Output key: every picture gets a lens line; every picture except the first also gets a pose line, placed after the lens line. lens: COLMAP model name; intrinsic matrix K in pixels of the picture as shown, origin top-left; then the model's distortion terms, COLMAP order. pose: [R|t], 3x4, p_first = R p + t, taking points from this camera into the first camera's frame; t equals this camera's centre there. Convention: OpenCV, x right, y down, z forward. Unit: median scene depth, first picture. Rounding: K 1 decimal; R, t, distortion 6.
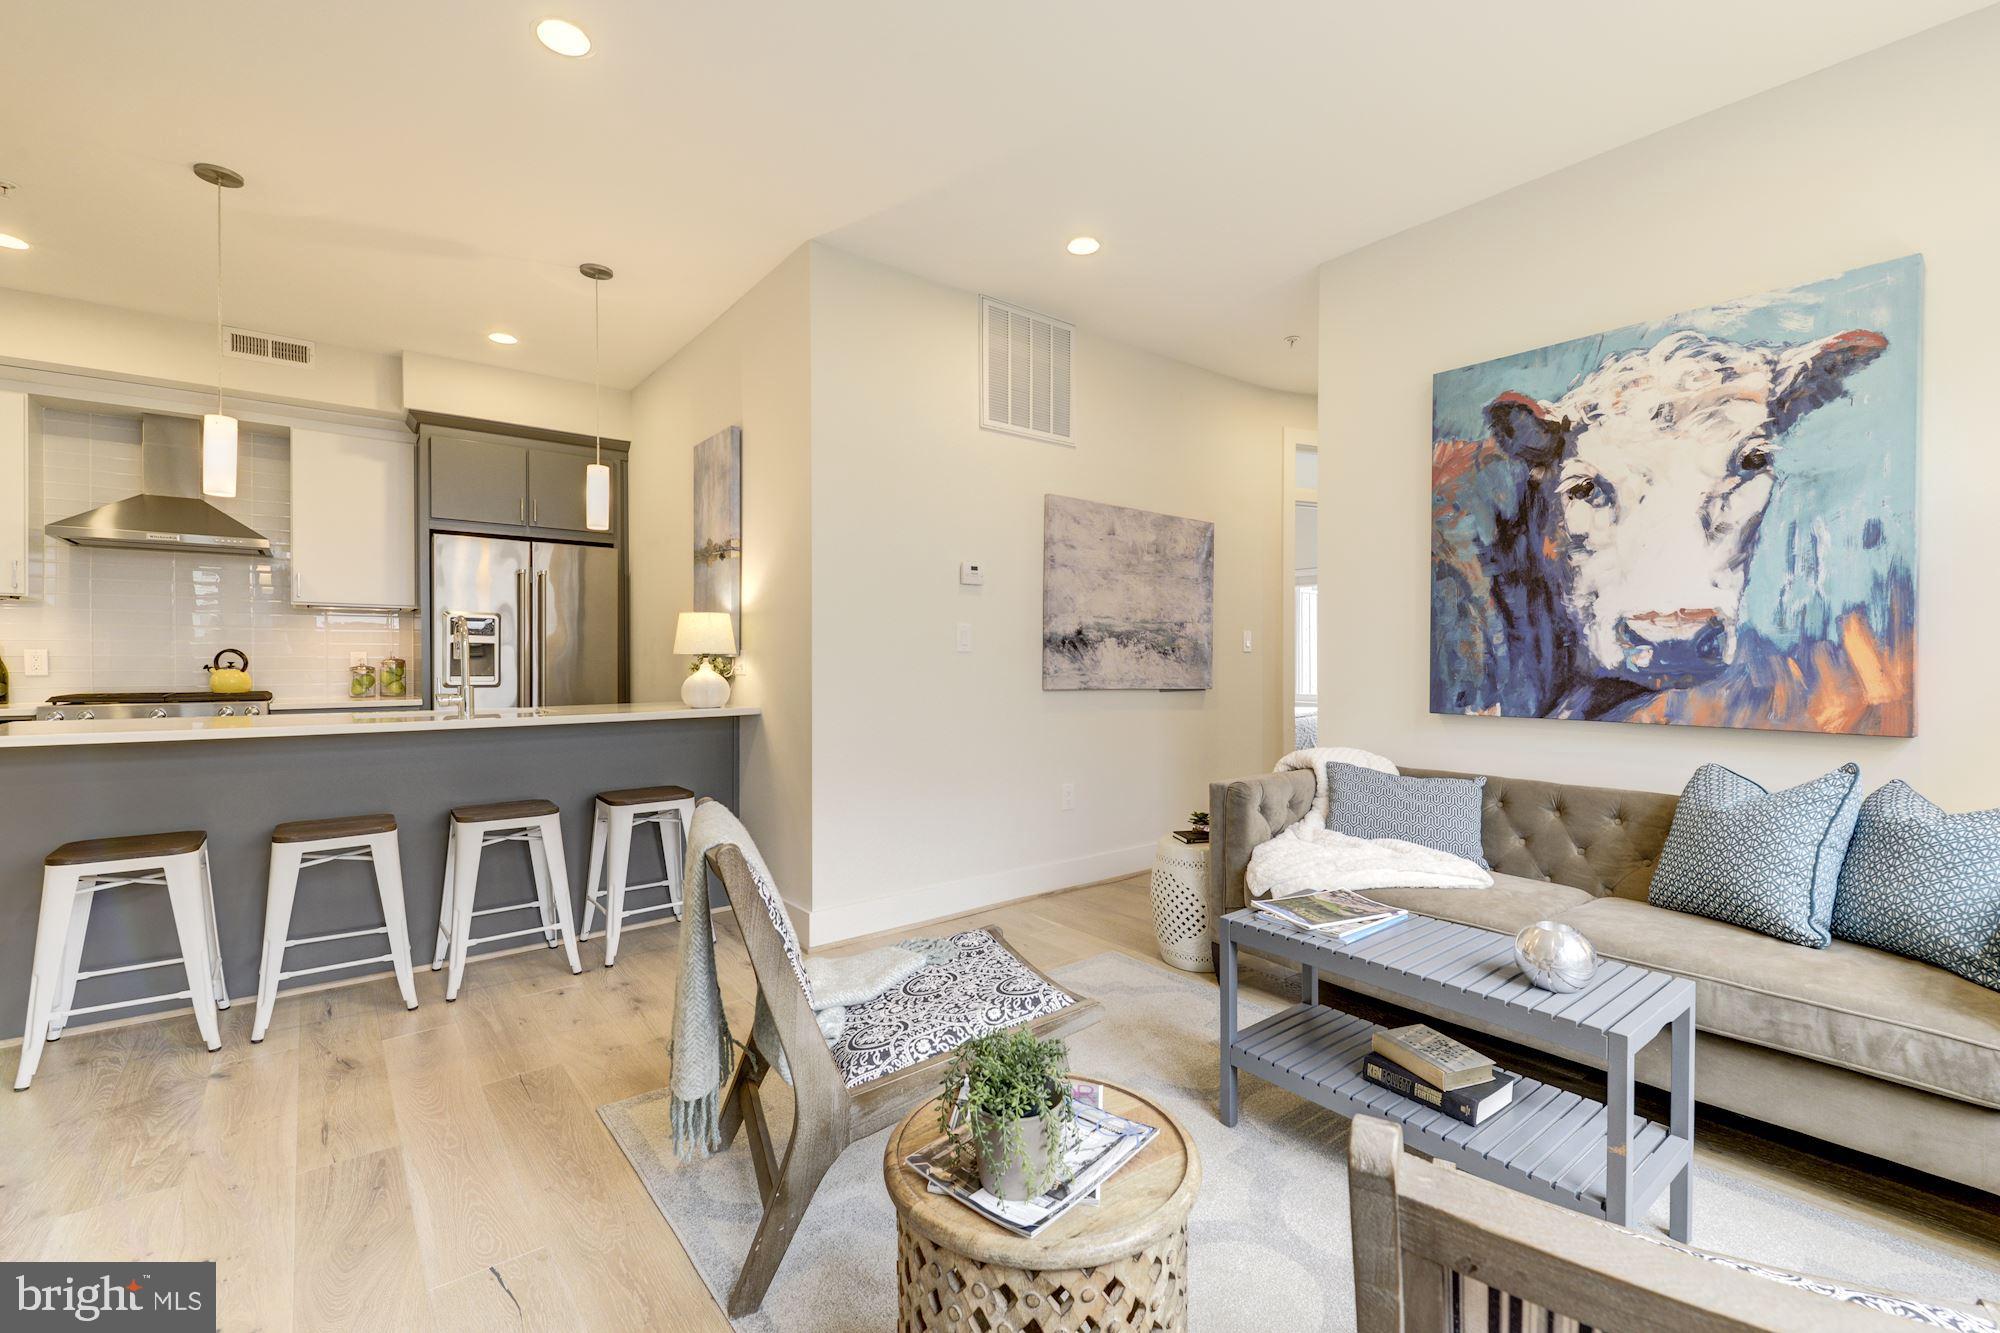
lens RADIAL K [[847.8, 0, 1000.0], [0, 847.8, 666.5], [0, 0, 1]] dist [0.001772, -0.000093]
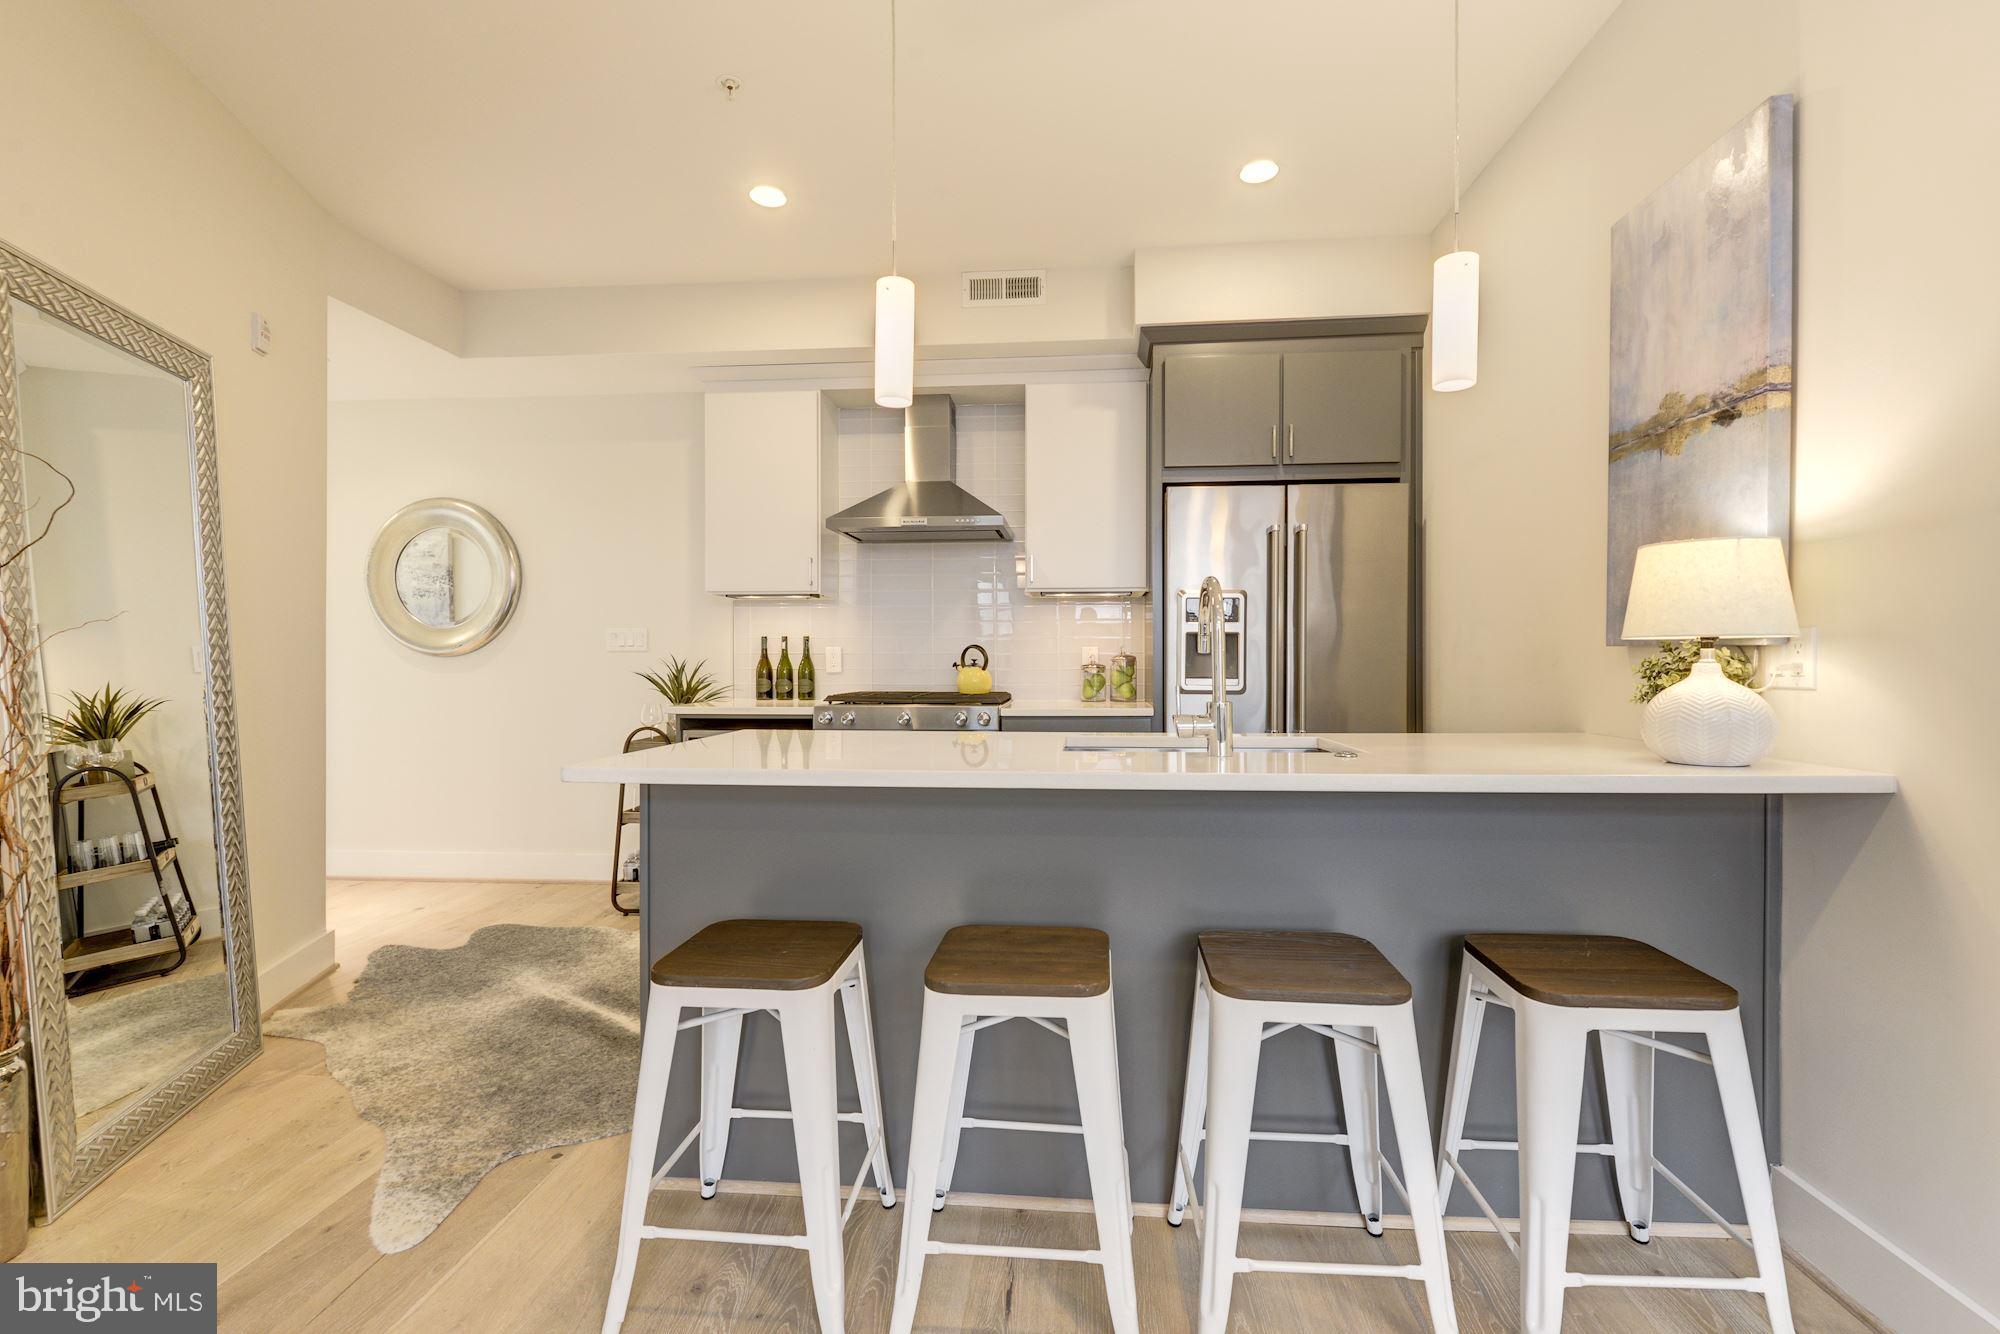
lens RADIAL K [[872.0, 0, 1000.0], [0, 872.0, 667.0], [0, 0, 1]] dist [0.016154, -0.000079]
pose [[0.715089, 0.005024, -0.699016, -0.381975], [-0.003008, 0.999987, 0.004110, -0.001247], [0.699027, -0.000836, 0.715095, 0.565952]]
